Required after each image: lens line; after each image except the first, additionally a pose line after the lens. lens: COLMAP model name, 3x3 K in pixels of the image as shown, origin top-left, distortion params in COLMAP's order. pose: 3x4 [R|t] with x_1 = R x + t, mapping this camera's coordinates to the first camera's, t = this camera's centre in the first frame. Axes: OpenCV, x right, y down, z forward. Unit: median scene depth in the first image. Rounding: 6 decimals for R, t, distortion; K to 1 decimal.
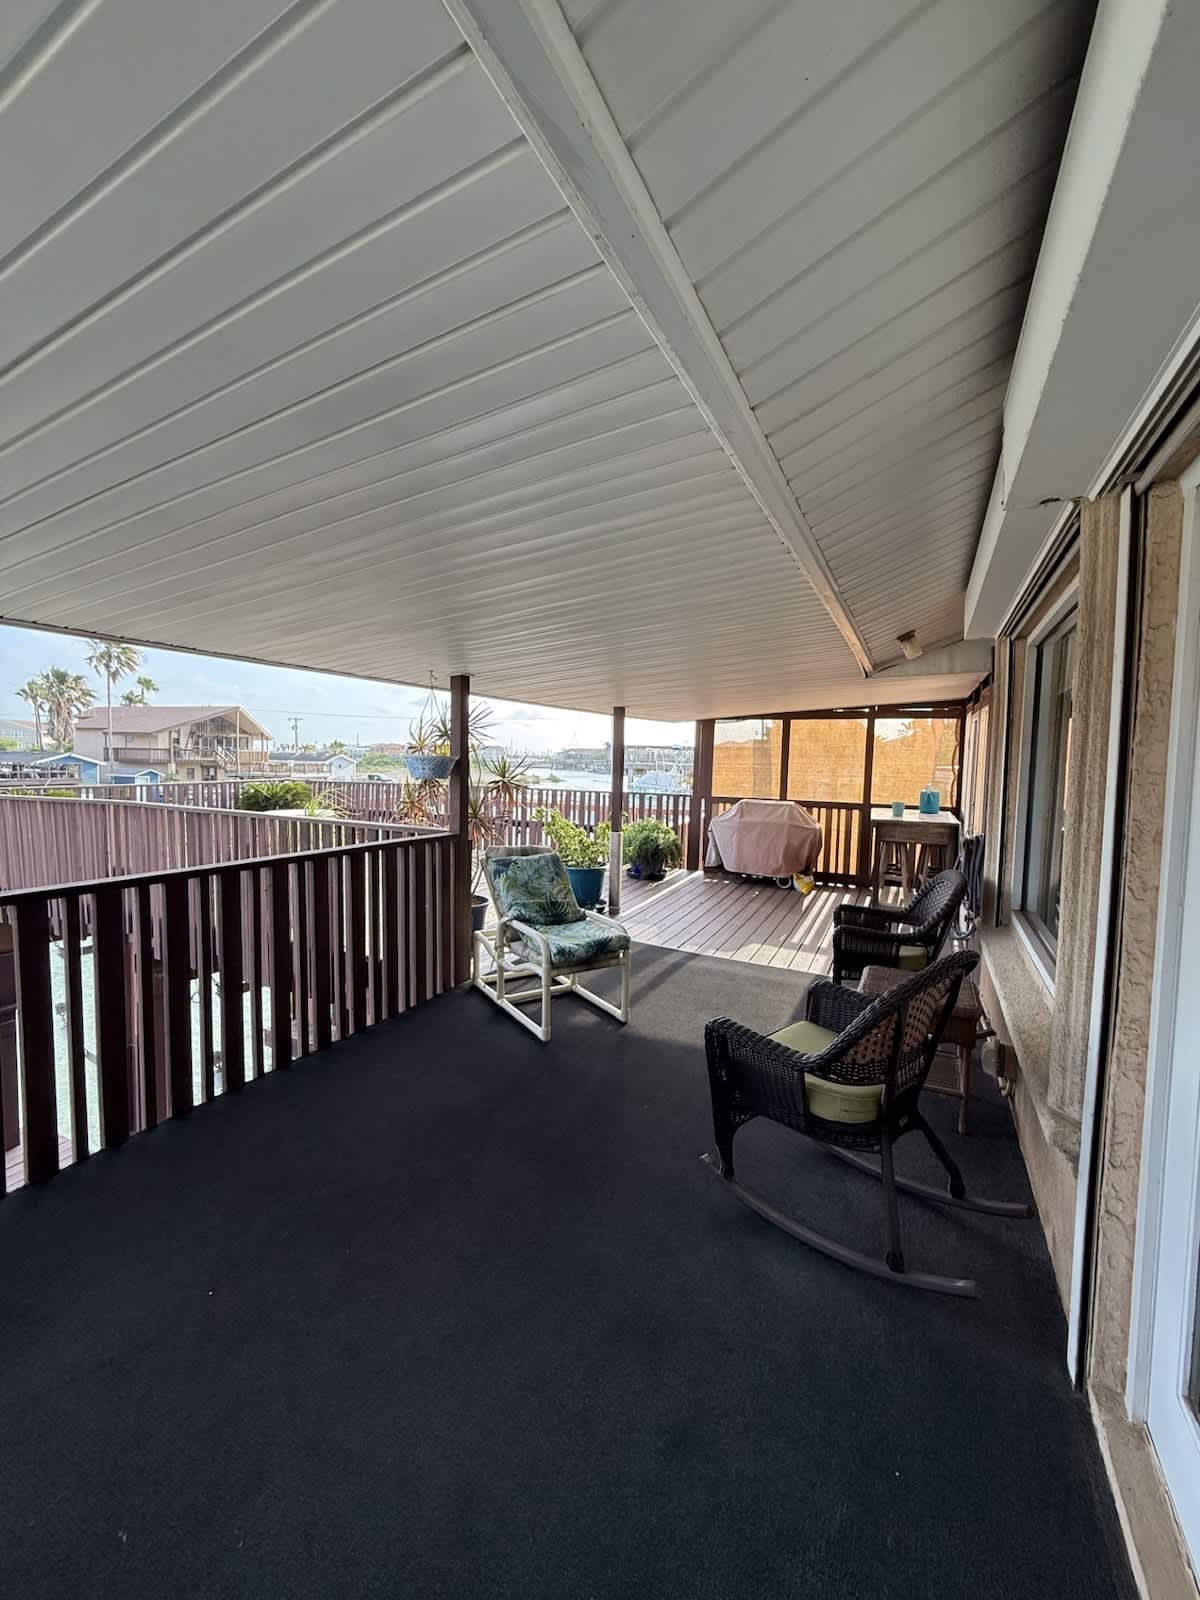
lens RADIAL K [[634.9, 0, 604.3], [0, 634.9, 794.6], [0, 0, 1]] dist [0.002613, 0.000079]
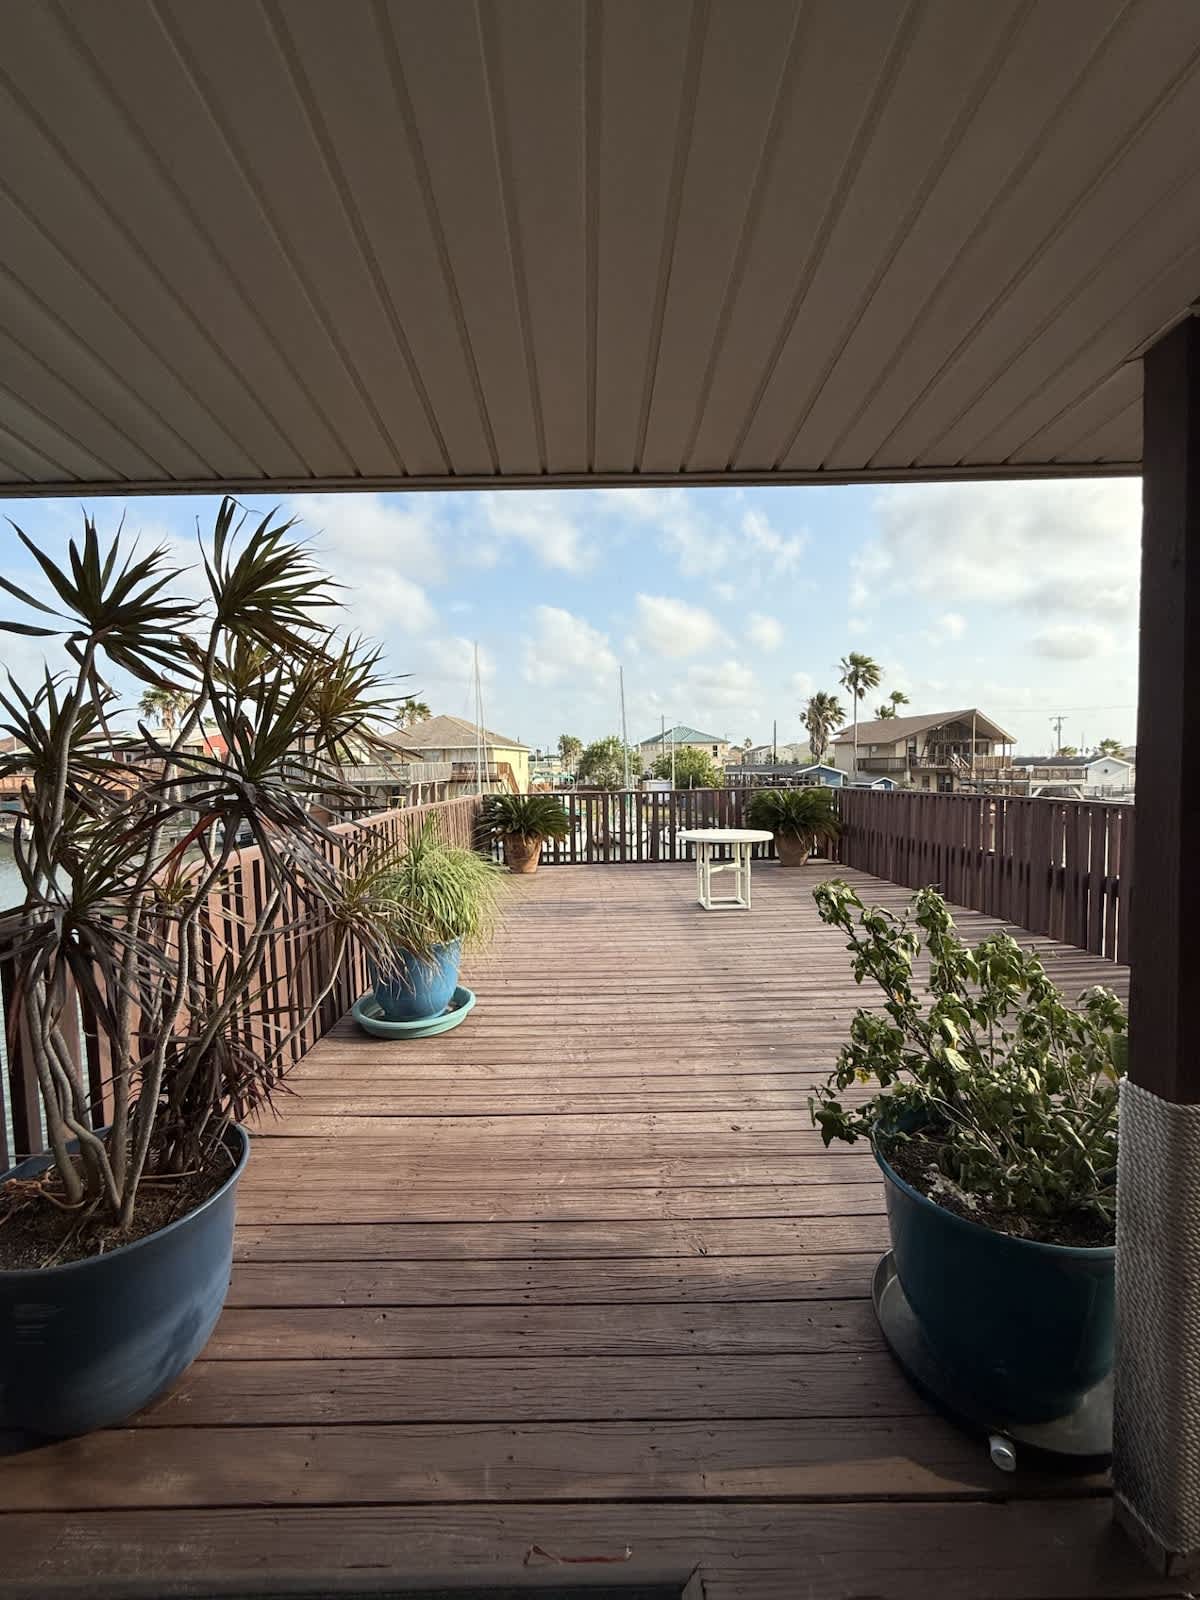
lens RADIAL K [[634.9, 0, 604.3], [0, 634.9, 794.6], [0, 0, 1]] dist [0.002613, 0.000079]
pose [[0.451398, 0.012786, -0.892231, 0.012961], [-0.024591, 0.999696, 0.001885, -0.002444], [0.891984, 0.021090, 0.451575, 0.111062]]
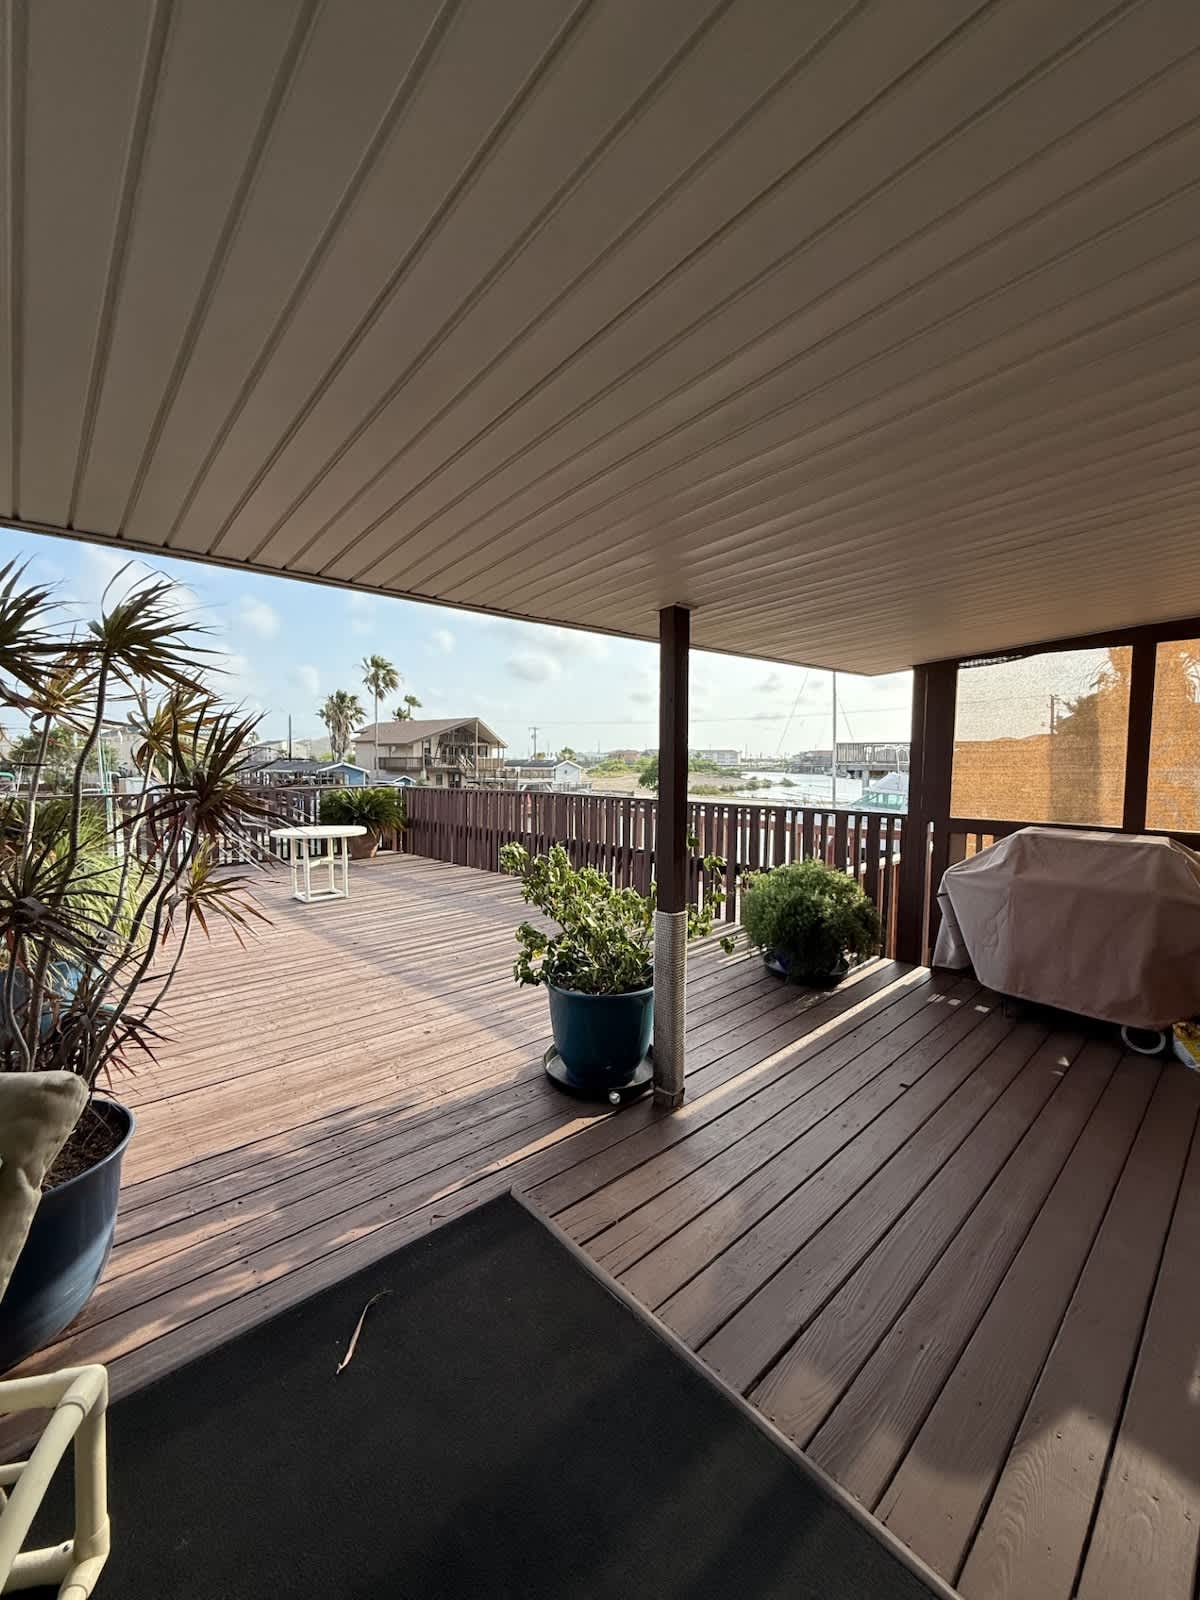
lens RADIAL K [[634.9, 0, 604.3], [0, 634.9, 794.6], [0, 0, 1]] dist [0.002613, 0.000079]
pose [[0.933112, 0.002929, -0.359573, 0.017270], [-0.005527, 0.999966, -0.006200, -0.002029], [0.359543, 0.007773, 0.933096, 0.079752]]
